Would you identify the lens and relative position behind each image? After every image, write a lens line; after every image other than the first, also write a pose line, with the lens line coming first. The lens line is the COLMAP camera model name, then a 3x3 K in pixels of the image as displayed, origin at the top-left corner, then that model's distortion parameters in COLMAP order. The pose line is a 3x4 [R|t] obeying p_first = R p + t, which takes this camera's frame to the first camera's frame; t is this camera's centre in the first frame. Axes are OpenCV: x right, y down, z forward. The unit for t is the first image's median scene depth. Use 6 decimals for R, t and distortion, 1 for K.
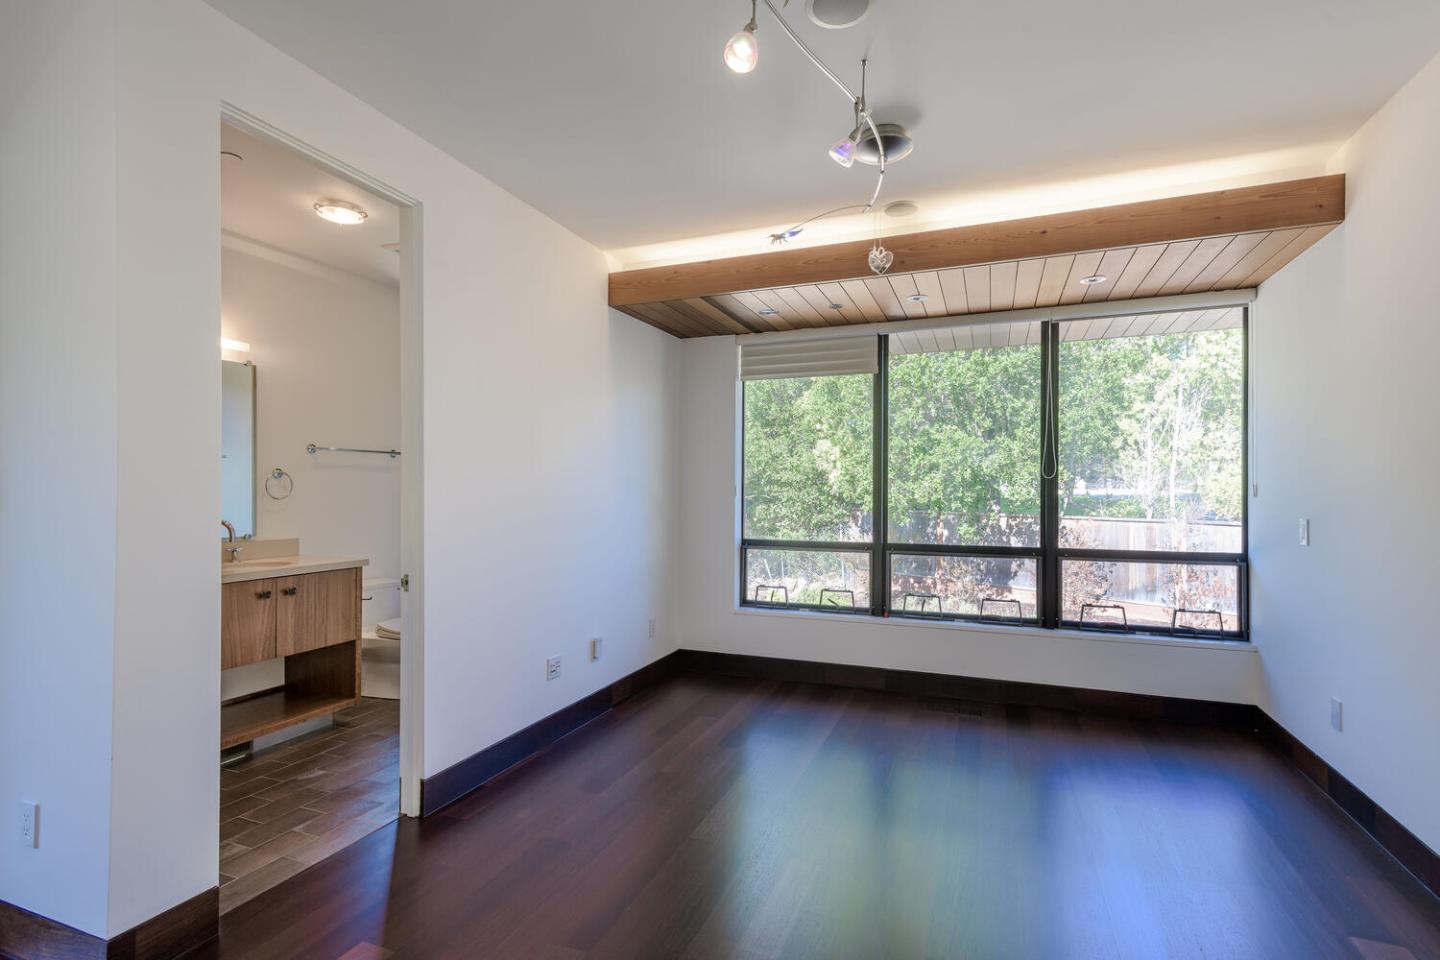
lens RADIAL K [[688.3, 0, 726.2], [0, 688.3, 485.8], [0, 0, 1]] dist [0.005006, -0.000220]
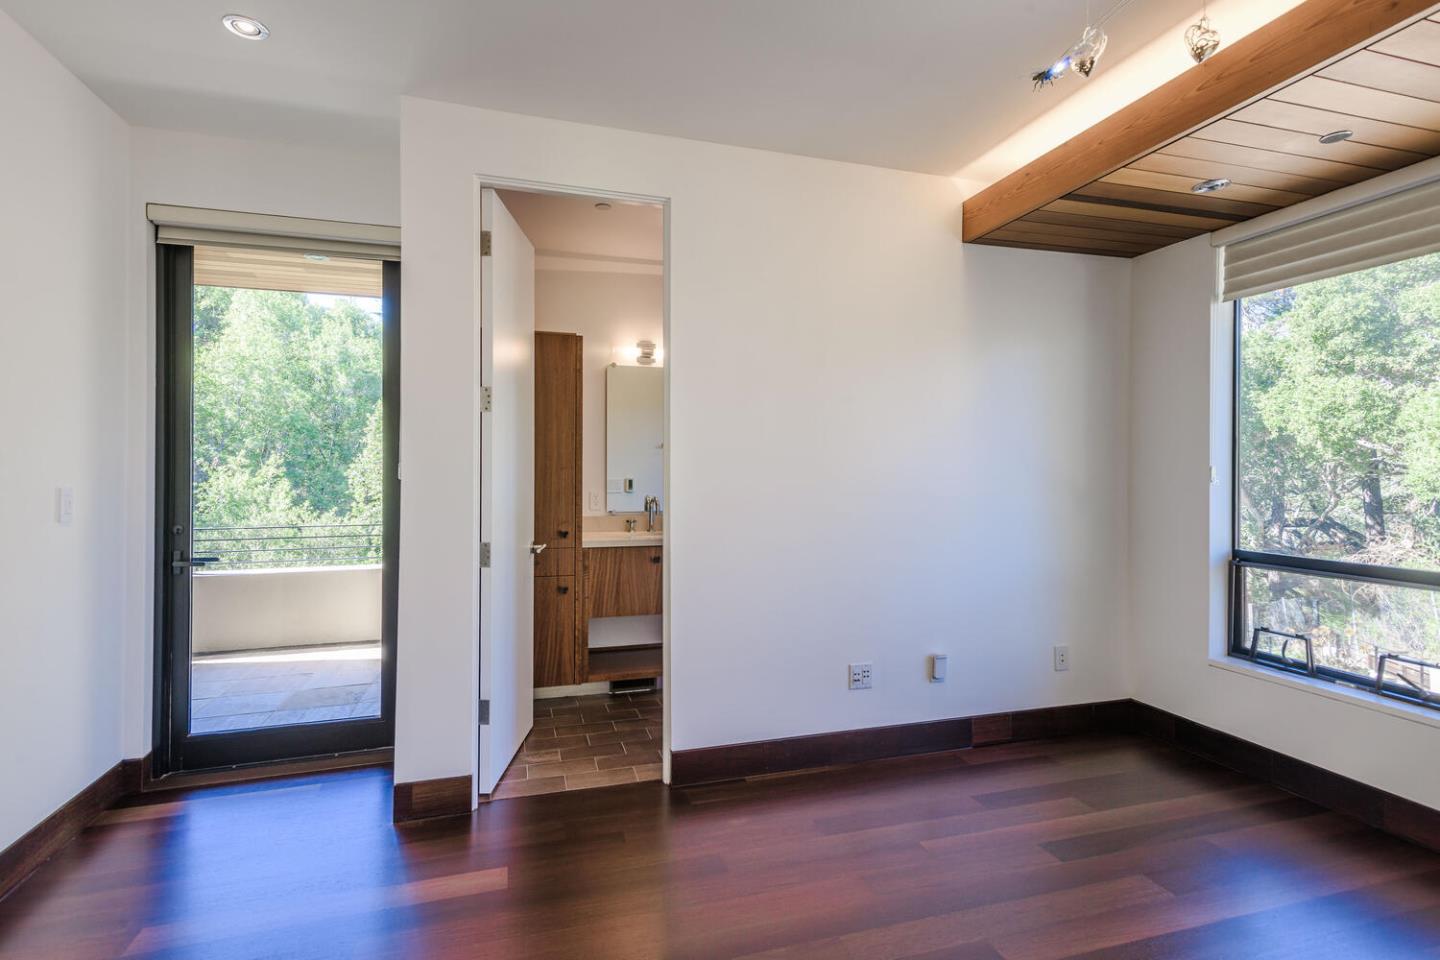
lens RADIAL K [[688.3, 0, 717.4], [0, 688.3, 468.3], [0, 0, 1]] dist [0.005006, -0.000220]
pose [[0.609438, -0.009714, -0.792774, 0.292484], [0.005544, 0.999953, -0.007991, 0.005841], [0.792814, 0.000475, 0.609463, 0.287389]]
